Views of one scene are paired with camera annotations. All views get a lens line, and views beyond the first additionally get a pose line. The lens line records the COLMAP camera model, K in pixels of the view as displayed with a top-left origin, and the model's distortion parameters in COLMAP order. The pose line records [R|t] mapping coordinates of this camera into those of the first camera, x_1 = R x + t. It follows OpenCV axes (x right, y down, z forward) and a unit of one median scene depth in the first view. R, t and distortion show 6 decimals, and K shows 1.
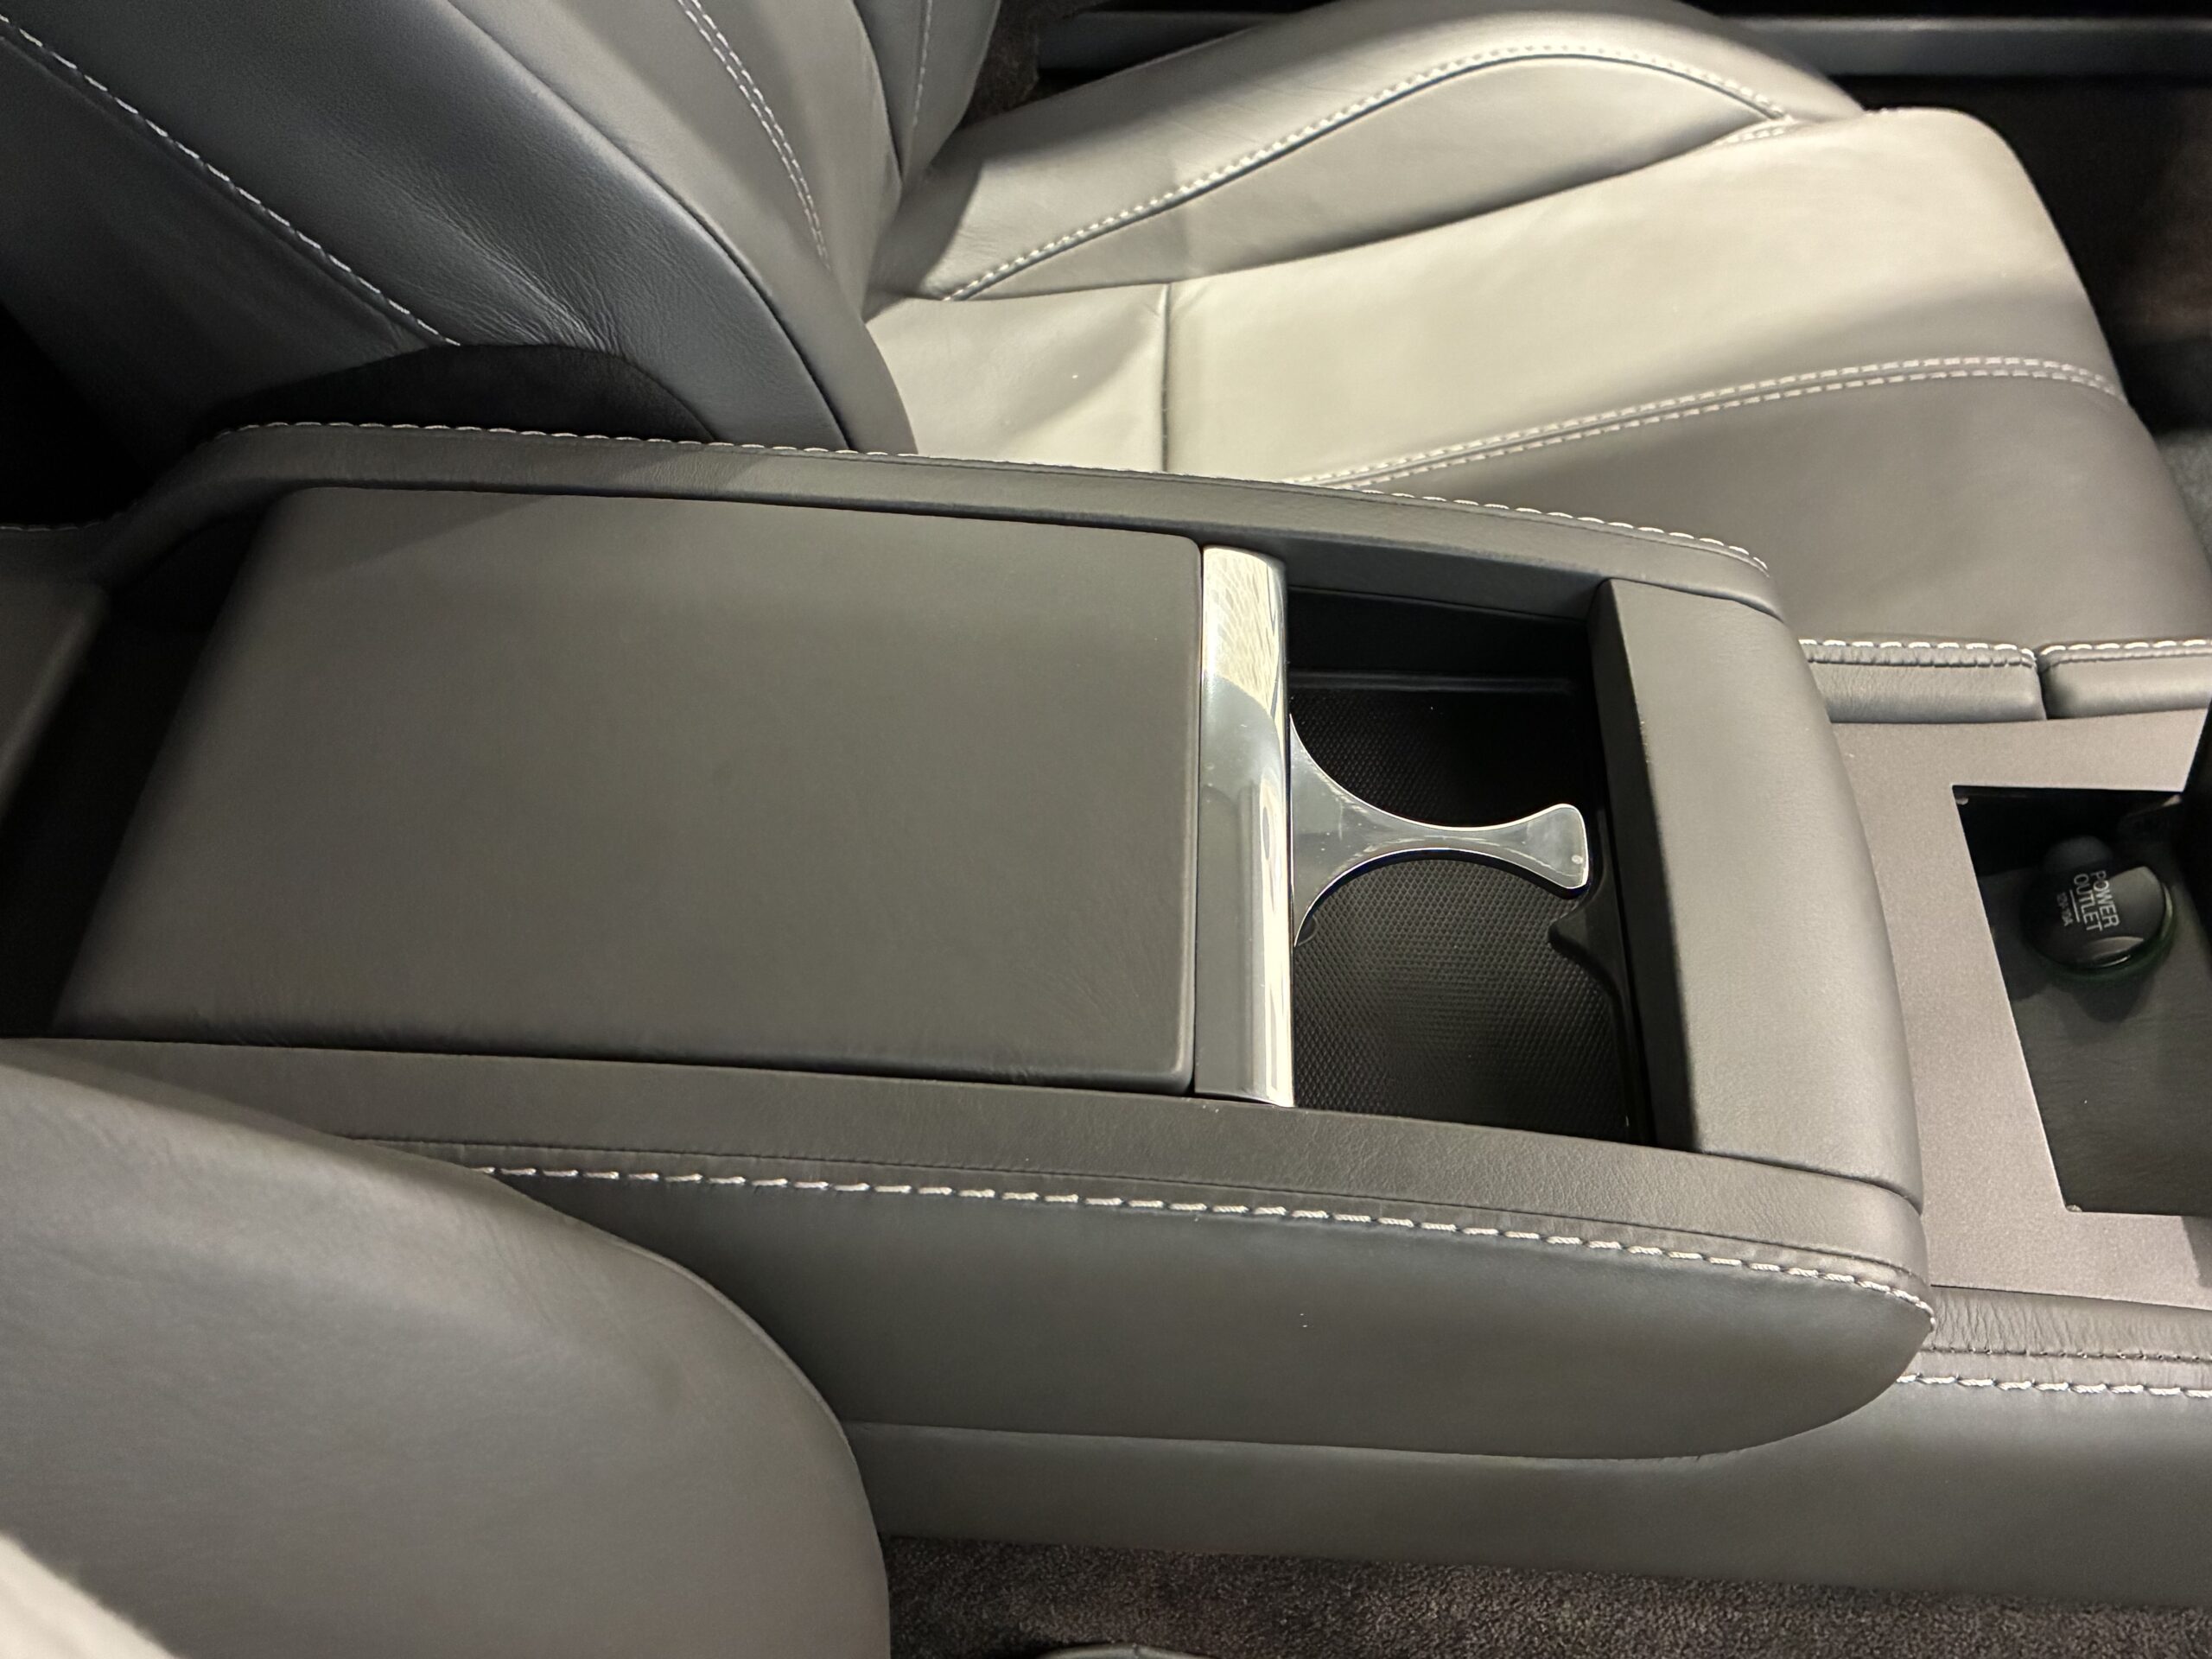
lens RADIAL K [[2105.7, 0, 1106.0], [0, 2105.7, 829.5], [0, 0, 1]] dist [0.021855, 0.015890]
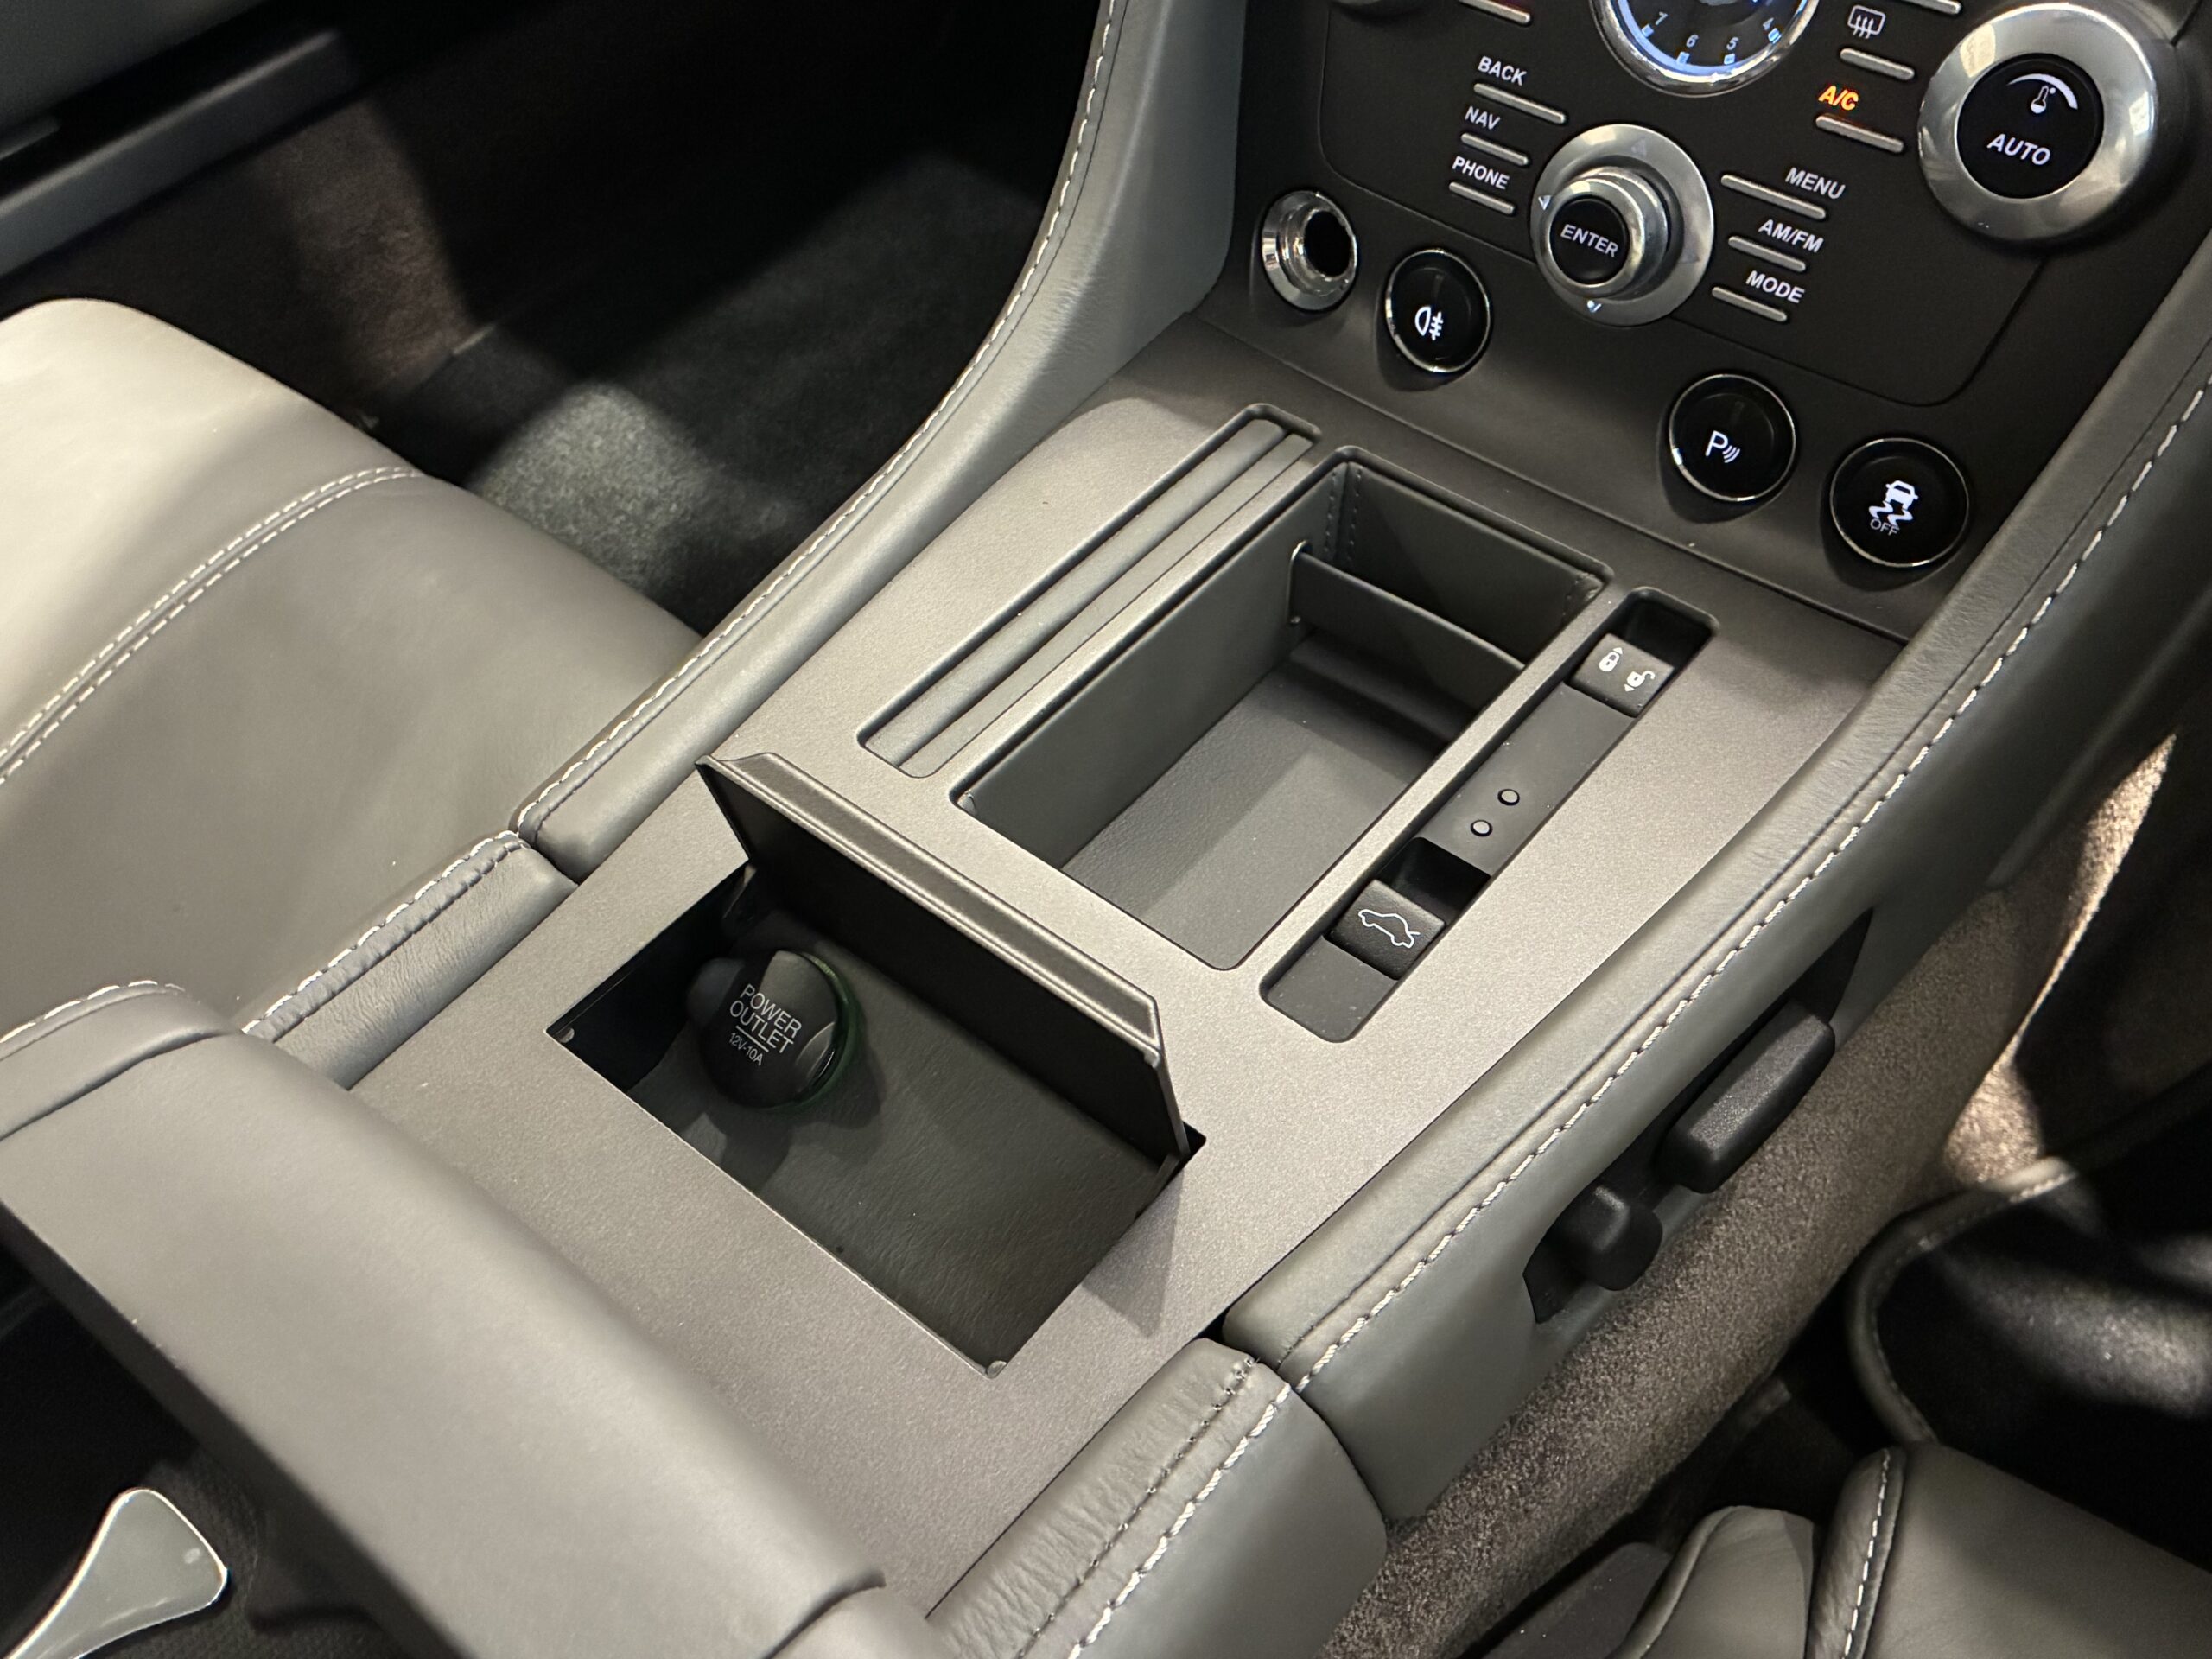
lens RADIAL K [[2077.6, 0, 1164.2], [0, 2077.6, 831.6], [0, 0, 1]] dist [-0.007030, -0.009695]
pose [[0.588029, -0.621862, 0.517213, 0.178508], [0.636568, 0.750305, 0.178391, -0.067995], [-0.499002, 0.224342, 0.837059, 0.211333]]
